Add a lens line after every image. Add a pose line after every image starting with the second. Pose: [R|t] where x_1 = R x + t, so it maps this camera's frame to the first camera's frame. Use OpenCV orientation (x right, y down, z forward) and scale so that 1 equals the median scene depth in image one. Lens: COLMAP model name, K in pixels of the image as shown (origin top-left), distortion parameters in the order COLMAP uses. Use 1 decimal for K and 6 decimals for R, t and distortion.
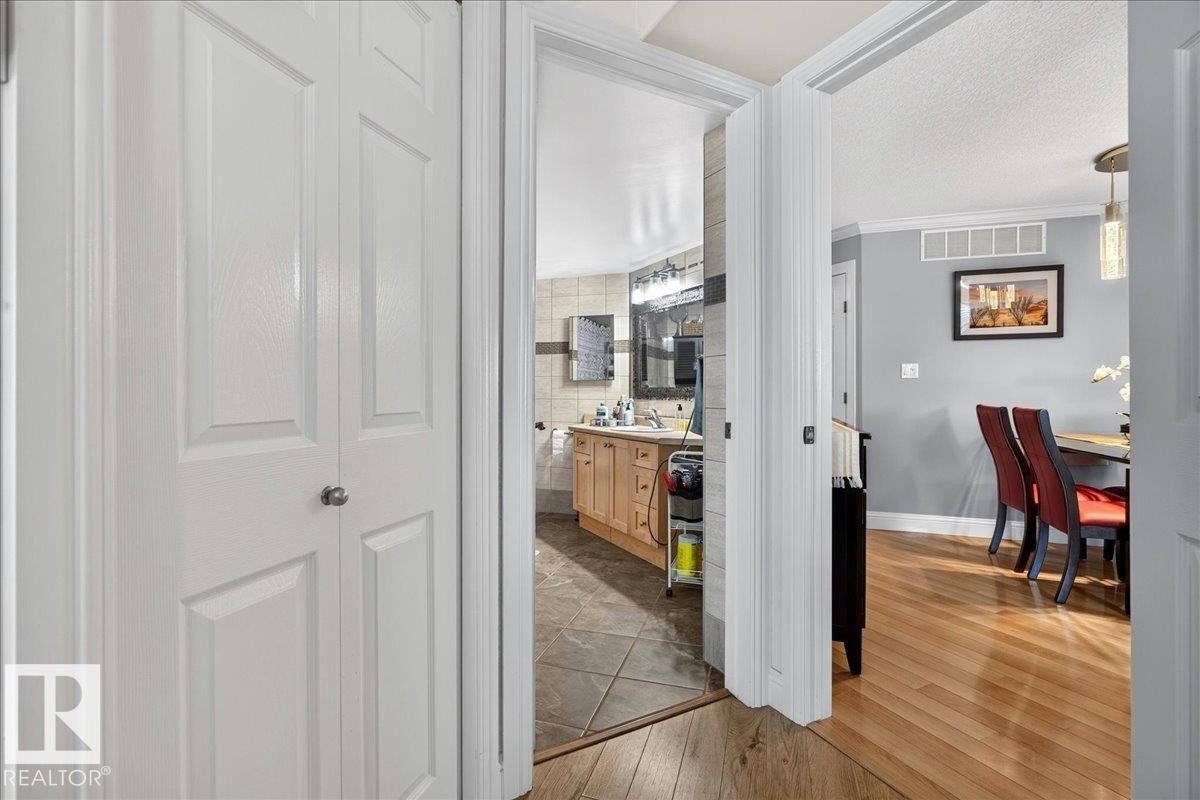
lens RADIAL K [[527.1, 0, 605.1], [0, 527.1, 390.9], [0, 0, 1]] dist [-0.000655, 0.000218]
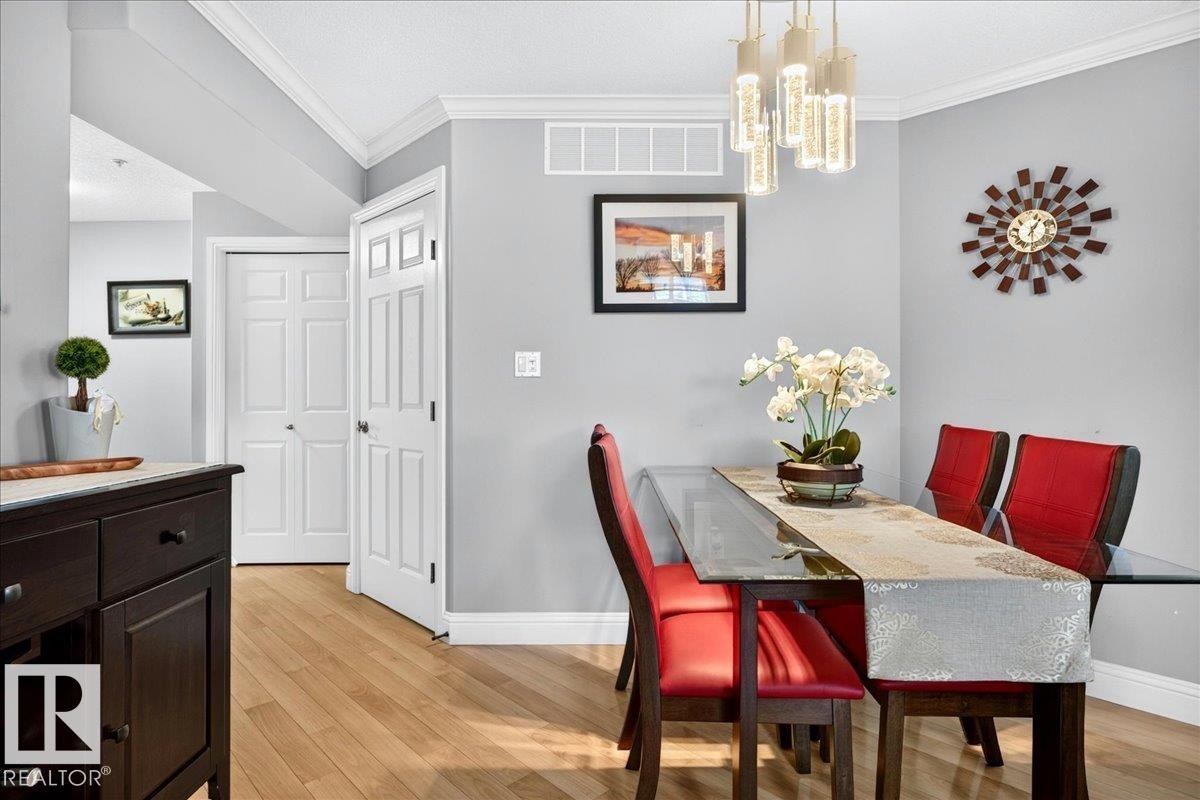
lens RADIAL K [[635.9, 0, 616.4], [0, 635.9, 389.4], [0, 0, 1]] dist [-0.008362, -0.000108]
pose [[0.947797, -0.002162, 0.318867, 0.481400], [0.003782, 0.999983, -0.004460, -0.007198], [-0.318852, 0.005433, 0.947789, 0.336676]]
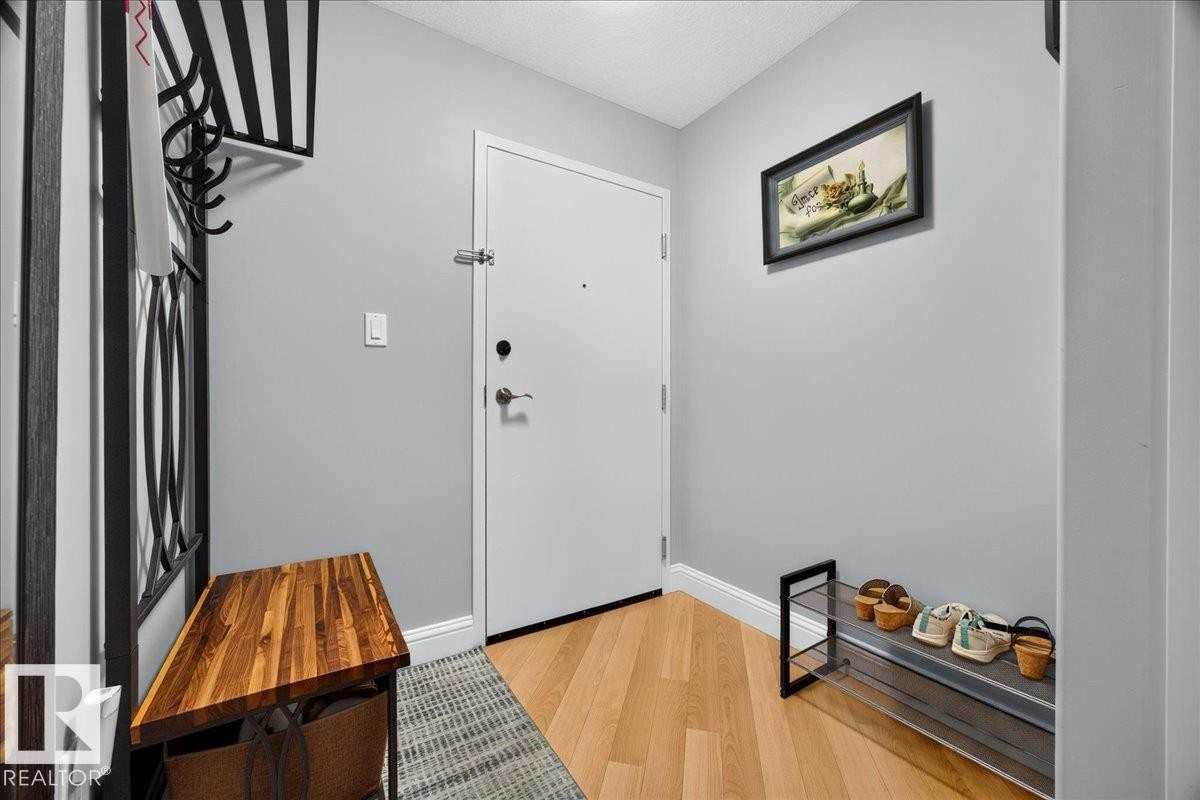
lens RADIAL K [[473.6, 0, 591.6], [0, 473.6, 397.5], [0, 0, 1]] dist [-0.001005, 0.000117]
pose [[0.768392, 0.004290, -0.639965, 0.122696], [-0.003293, 0.999991, 0.002749, 0.022229], [0.639971, -0.000005, 0.768399, 1.306133]]
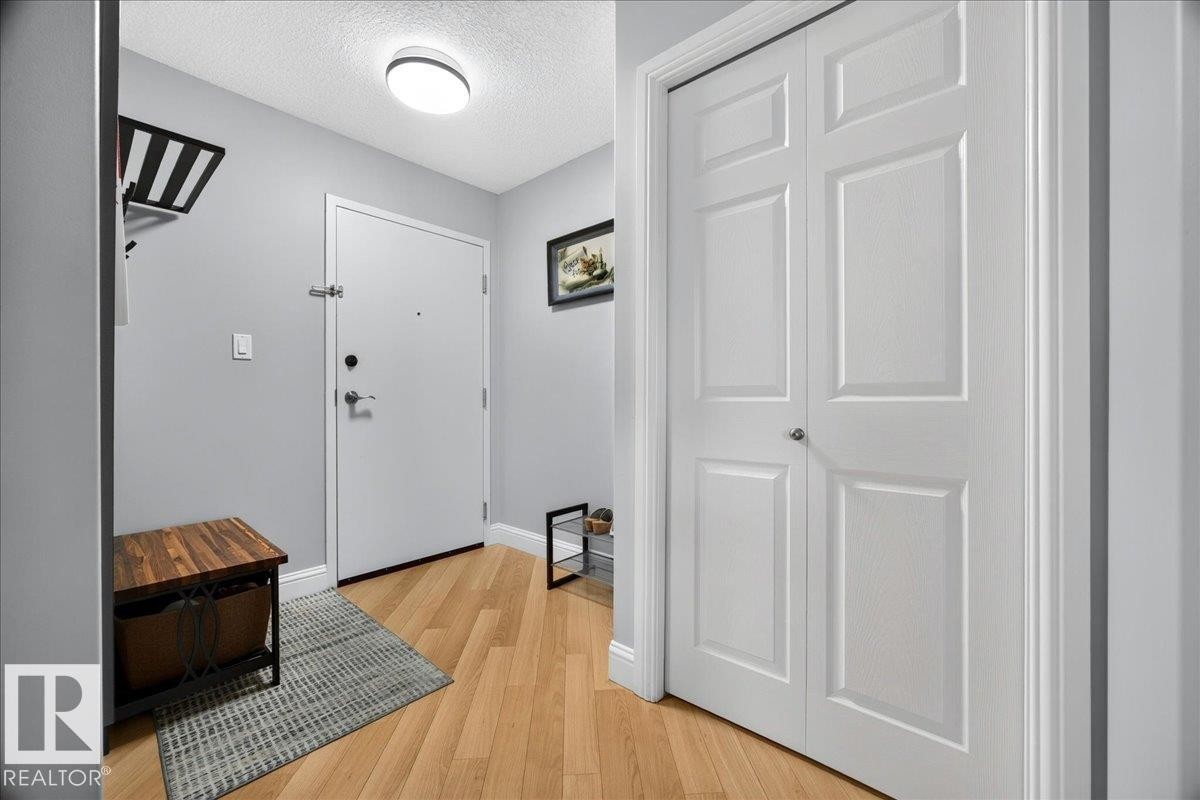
lens RADIAL K [[473.6, 0, 591.6], [0, 473.6, 397.5], [0, 0, 1]] dist [-0.001005, 0.000117]
pose [[0.915733, -0.000727, -0.401787, 0.301745], [0.001167, 0.999999, 0.000850, 0.022349], [0.401786, -0.001247, 0.915733, 1.162252]]
